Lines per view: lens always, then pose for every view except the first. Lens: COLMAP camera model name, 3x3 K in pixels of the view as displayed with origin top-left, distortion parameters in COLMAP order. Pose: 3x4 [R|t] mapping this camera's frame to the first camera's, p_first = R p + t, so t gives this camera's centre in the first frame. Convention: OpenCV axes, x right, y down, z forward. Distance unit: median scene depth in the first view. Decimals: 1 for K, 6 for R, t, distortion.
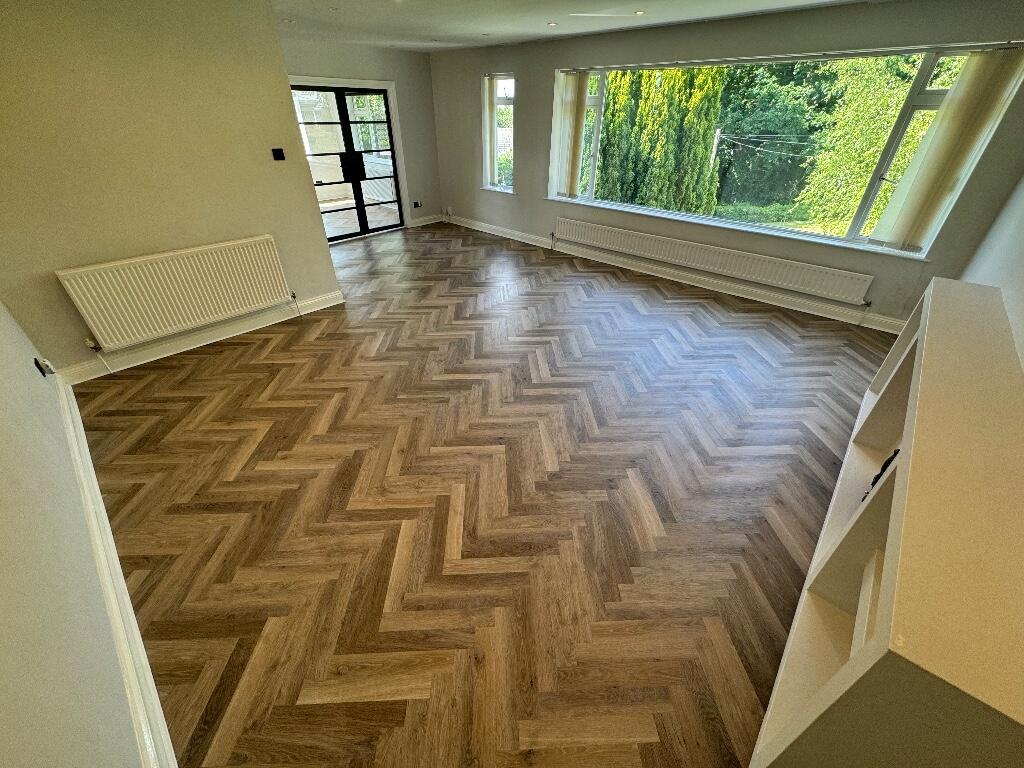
lens RADIAL K [[406.6, 0, 513.1], [0, 406.6, 382.2], [0, 0, 1]] dist [-0.000821, 0.000806]
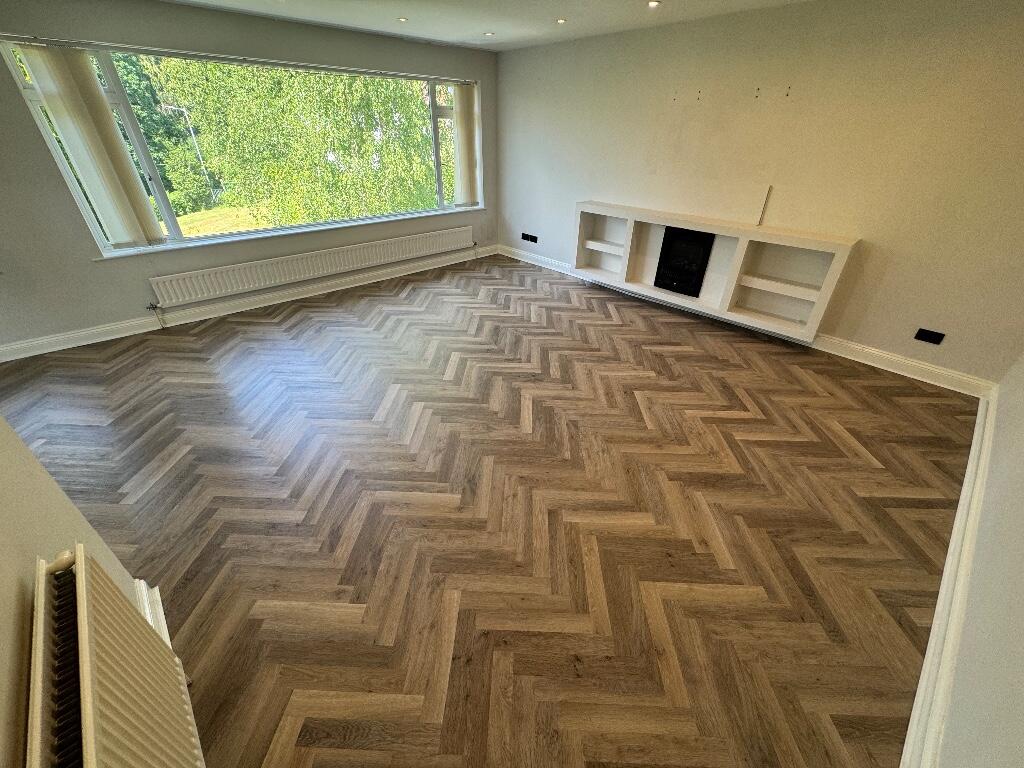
lens RADIAL K [[406.6, 0, 509.3], [0, 406.6, 382.8], [0, 0, 1]] dist [-0.000821, 0.000806]
pose [[0.087745, -0.534125, 0.840839, -0.840394], [0.541315, 0.734156, 0.409869, -0.445052], [-0.836229, 0.419195, 0.353549, 0.689677]]
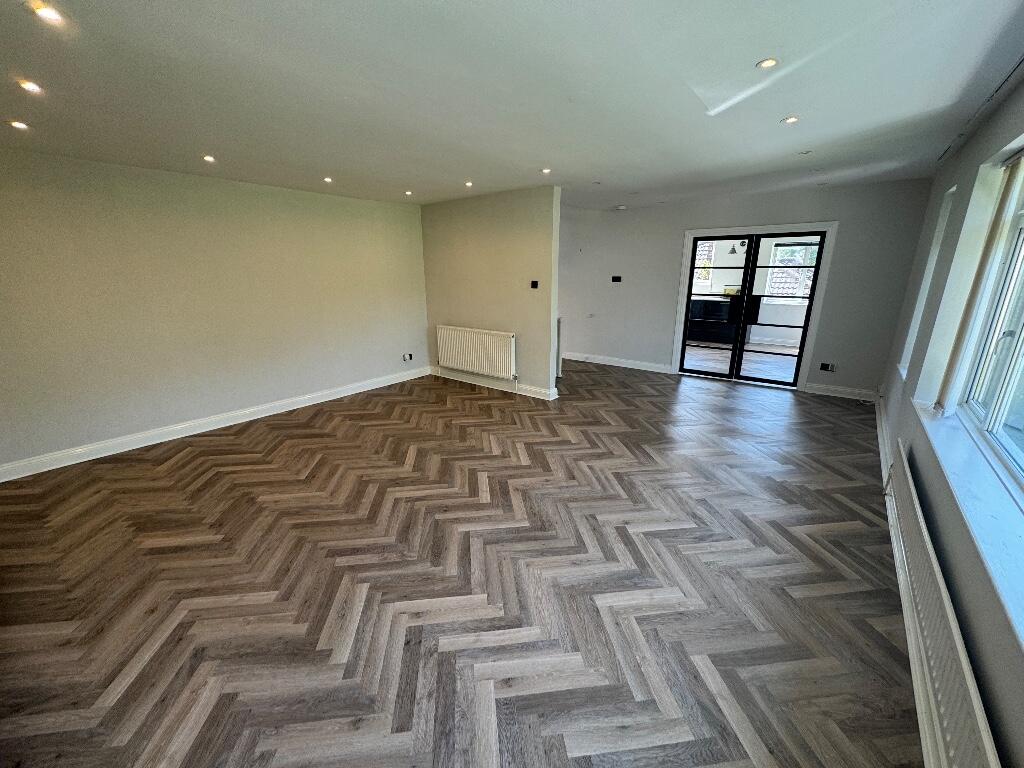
lens RADIAL K [[406.6, 0, 510.8], [0, 406.6, 382.5], [0, 0, 1]] dist [-0.000821, 0.000806]
pose [[0.071742, 0.264848, -0.961618, 0.940624], [-0.542413, 0.819440, 0.185222, -0.546997], [0.837043, 0.508305, 0.202445, 0.897130]]
